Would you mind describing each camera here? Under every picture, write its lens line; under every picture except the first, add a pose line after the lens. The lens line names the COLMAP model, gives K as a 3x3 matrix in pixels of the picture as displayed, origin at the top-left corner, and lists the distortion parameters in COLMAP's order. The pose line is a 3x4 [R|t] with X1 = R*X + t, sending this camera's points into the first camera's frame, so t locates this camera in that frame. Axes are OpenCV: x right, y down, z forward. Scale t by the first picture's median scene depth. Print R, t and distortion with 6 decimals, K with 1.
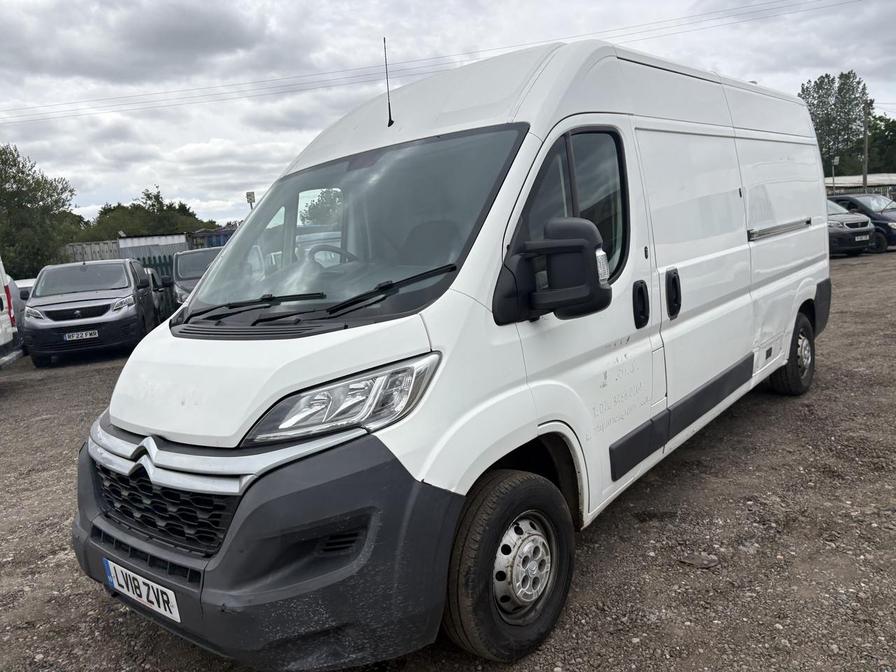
lens RADIAL K [[675.0, 0, 449.2], [0, 675.0, 336.0], [0, 0, 1]] dist [0.011449, -0.004007]
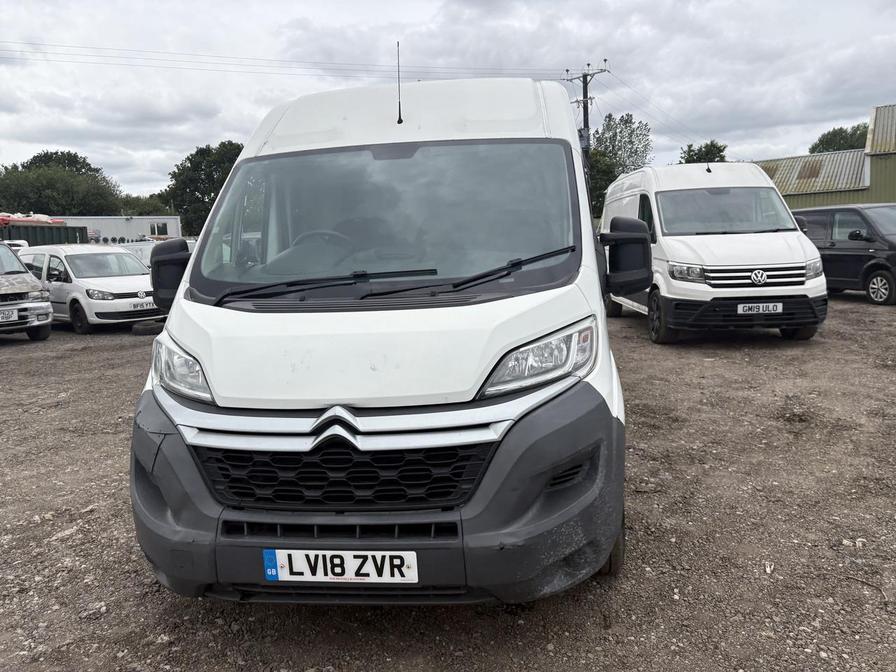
lens RADIAL K [[675.0, 0, 450.7], [0, 675.0, 335.3], [0, 0, 1]] dist [0.011449, -0.004007]
pose [[0.846384, -0.004879, 0.532551, -0.905354], [0.032058, 0.998611, -0.041802, 0.105516], [-0.531607, 0.052454, 0.845365, 0.117233]]
